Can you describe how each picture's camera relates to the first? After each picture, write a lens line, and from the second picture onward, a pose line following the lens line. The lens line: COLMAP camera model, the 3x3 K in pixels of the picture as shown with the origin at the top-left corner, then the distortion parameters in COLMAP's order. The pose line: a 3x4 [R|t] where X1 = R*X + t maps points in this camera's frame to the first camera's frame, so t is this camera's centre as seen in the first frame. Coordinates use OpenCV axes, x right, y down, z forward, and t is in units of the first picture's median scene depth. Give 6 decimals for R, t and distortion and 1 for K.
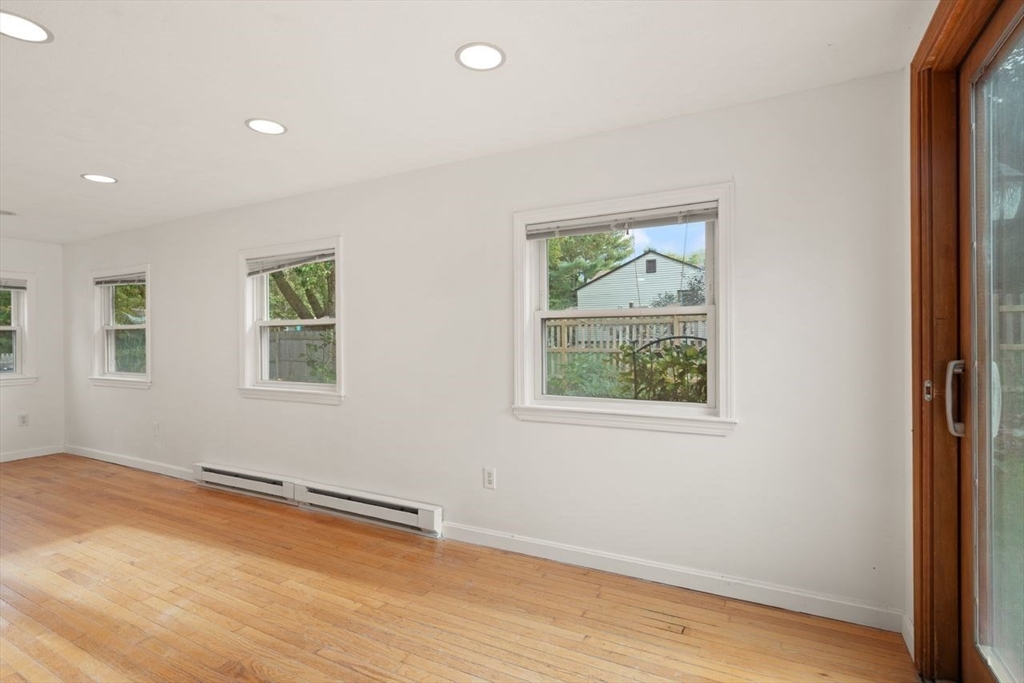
lens RADIAL K [[515.0, 0, 488.1], [0, 515.0, 338.2], [0, 0, 1]] dist [0.002248, -0.000359]
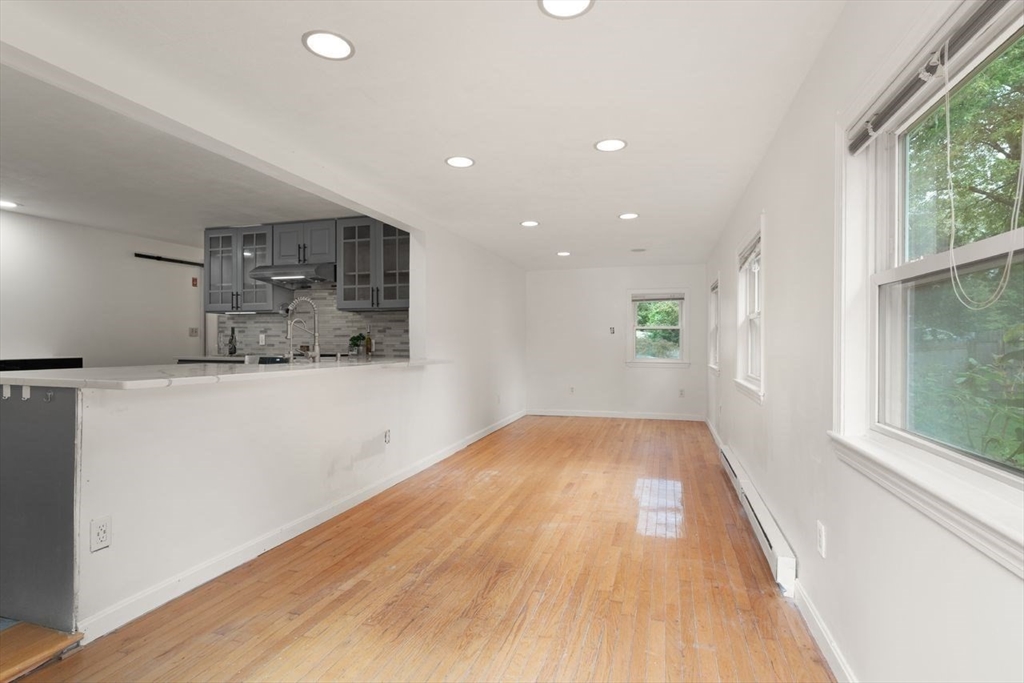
lens RADIAL K [[501.9, 0, 554.9], [0, 501.9, 337.9], [0, 0, 1]] dist [0.013313, -0.000295]
pose [[0.262258, -0.000133, -0.964998, 0.592832], [-0.017236, 0.999840, -0.004822, 0.032777], [0.964844, 0.017898, 0.262214, 0.564365]]
